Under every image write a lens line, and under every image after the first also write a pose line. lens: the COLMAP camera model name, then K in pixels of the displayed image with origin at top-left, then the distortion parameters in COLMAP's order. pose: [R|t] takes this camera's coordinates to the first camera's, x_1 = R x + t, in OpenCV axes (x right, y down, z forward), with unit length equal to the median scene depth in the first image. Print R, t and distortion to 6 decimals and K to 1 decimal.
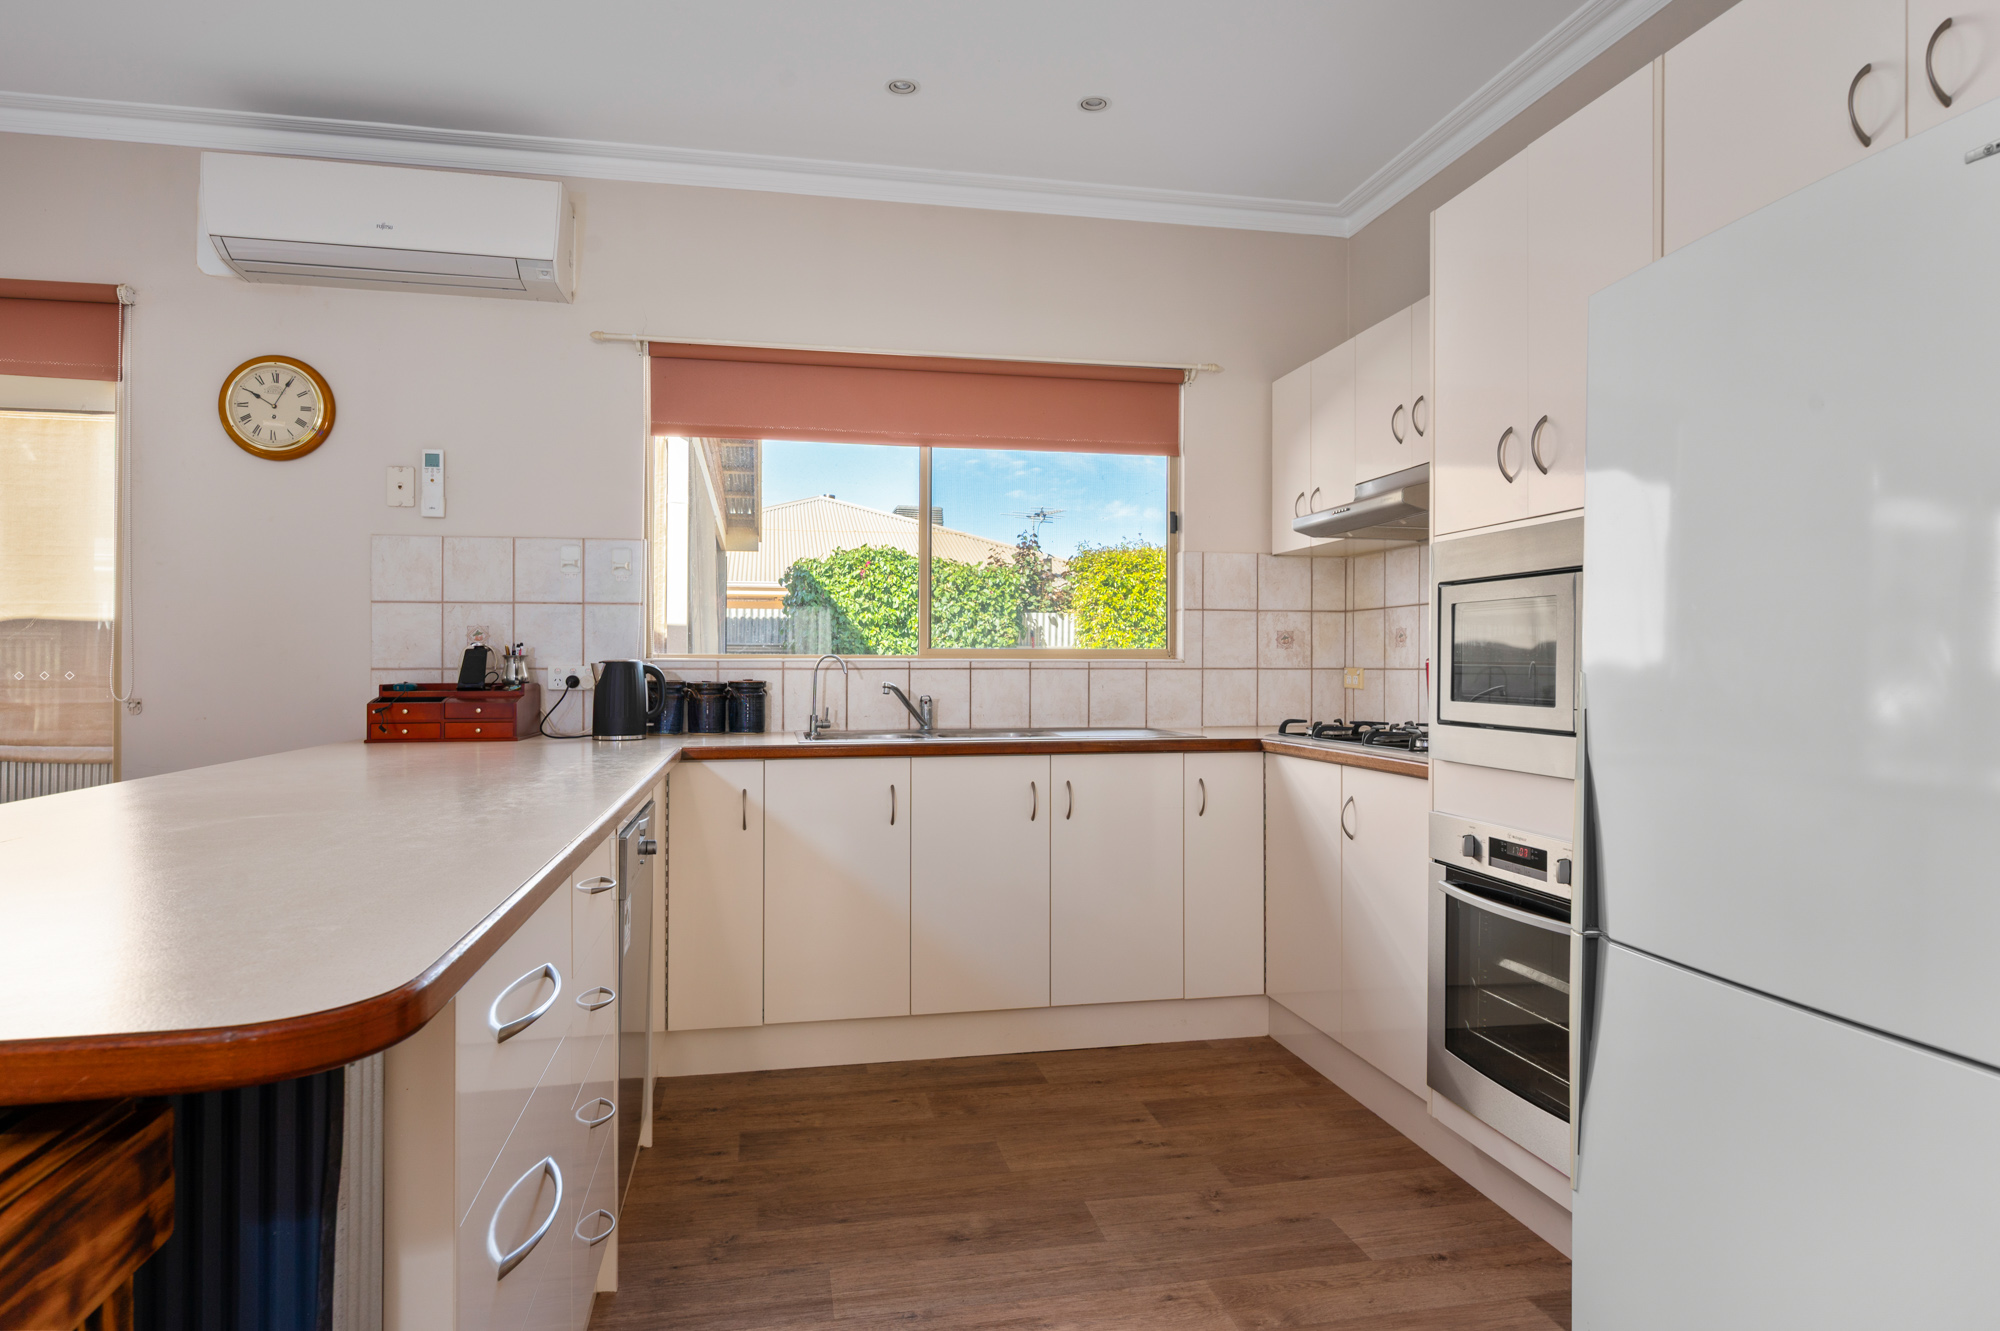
lens RADIAL K [[1129.7, 0, 1000.0], [0, 1129.7, 665.5], [0, 0, 1]] dist [0.003345, 0.000185]
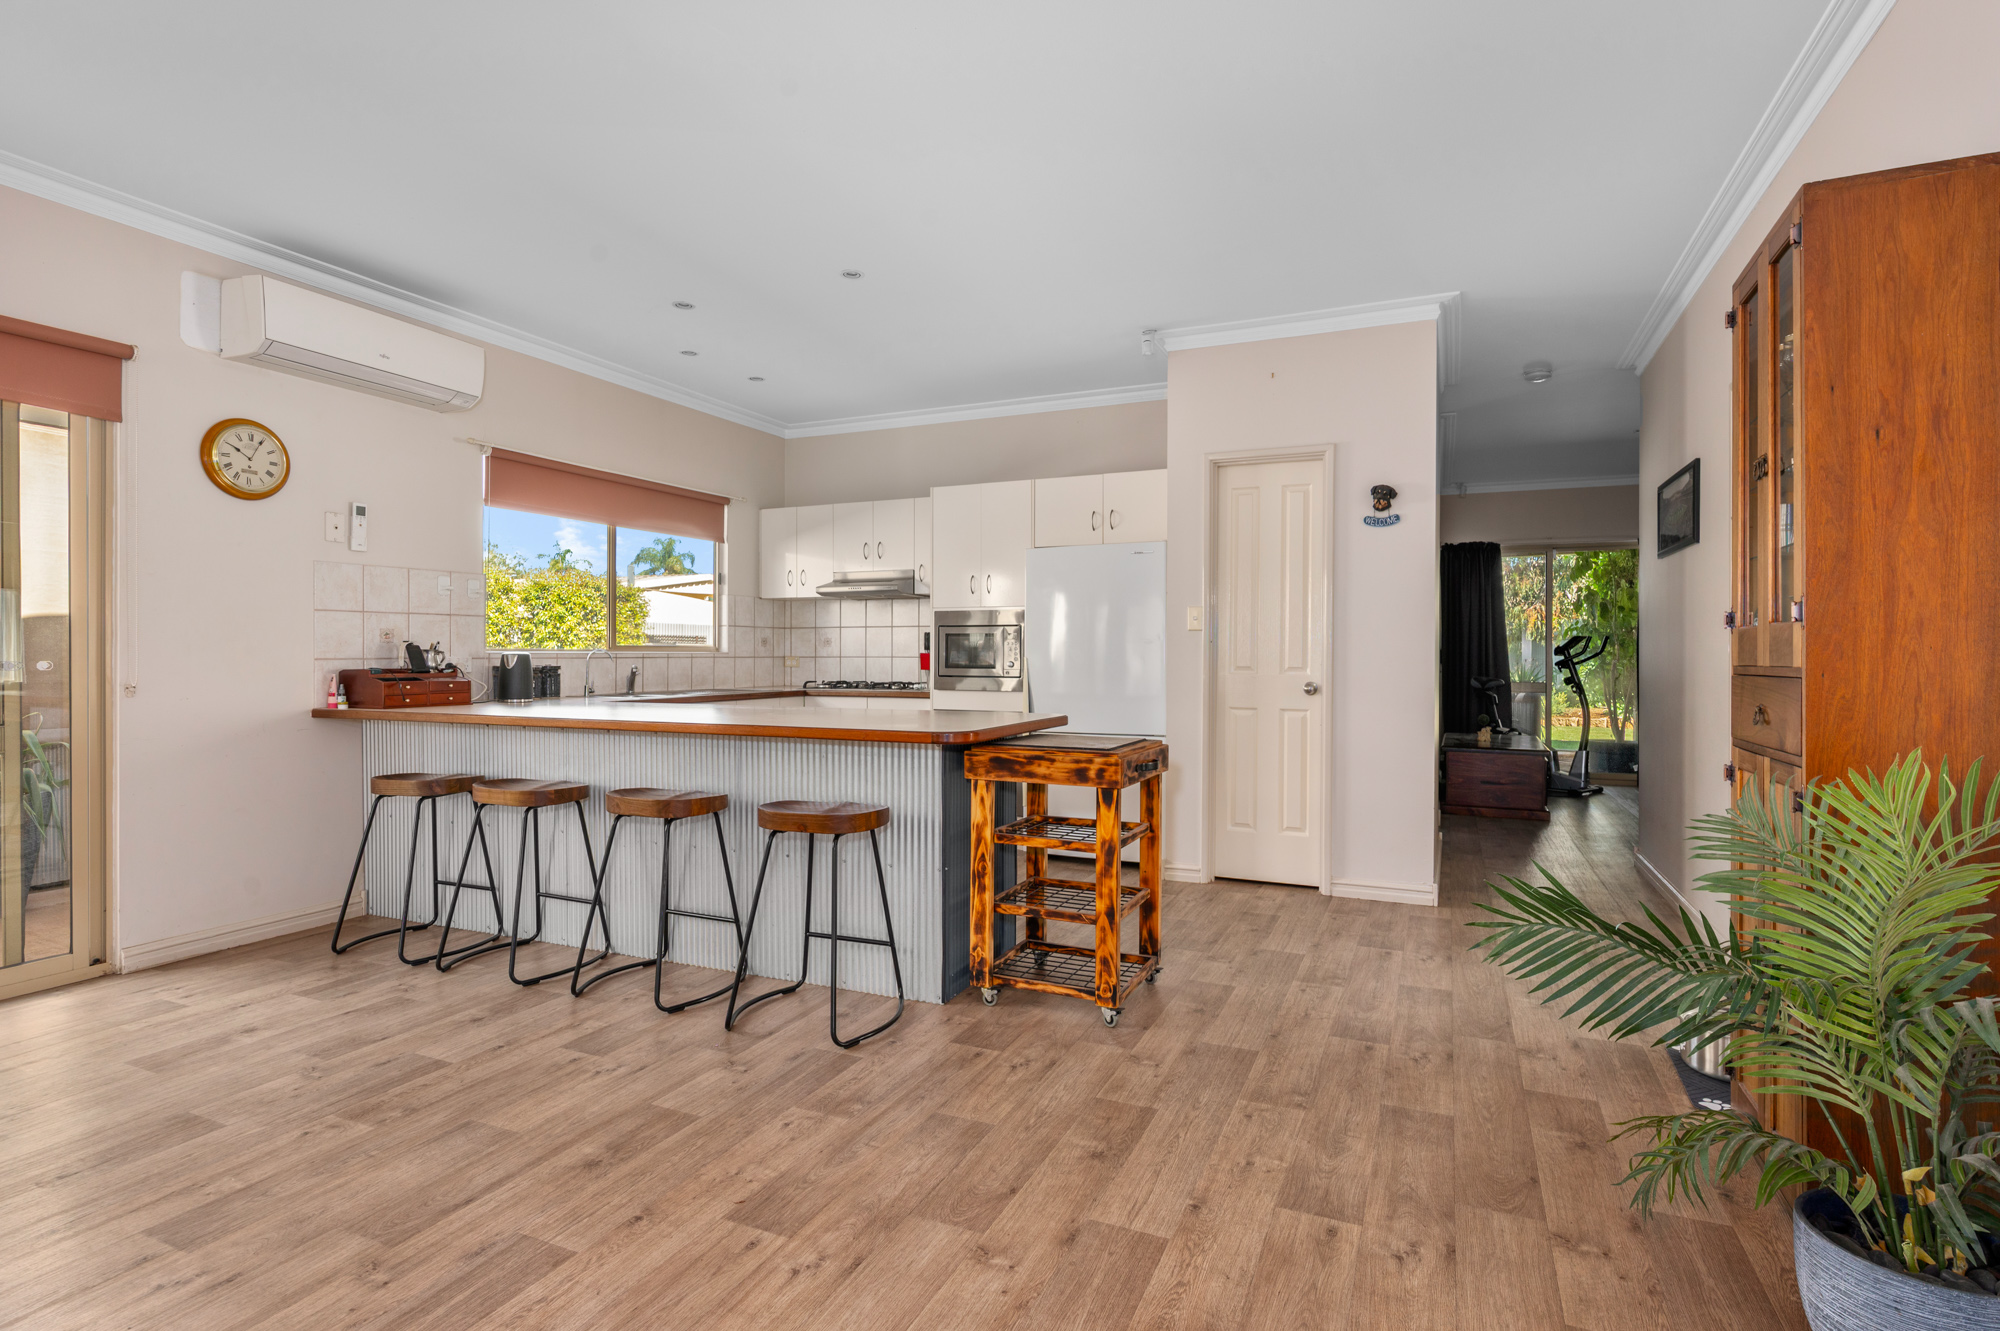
lens RADIAL K [[994.4, 0, 1000.0], [0, 994.4, 665.5], [0, 0, 1]] dist [0.000092, 0.000034]
pose [[0.571980, -0.011832, 0.820182, -1.075917], [0.007348, 0.999930, 0.009301, 0.005114], [-0.820235, 0.000707, 0.572027, -0.363338]]
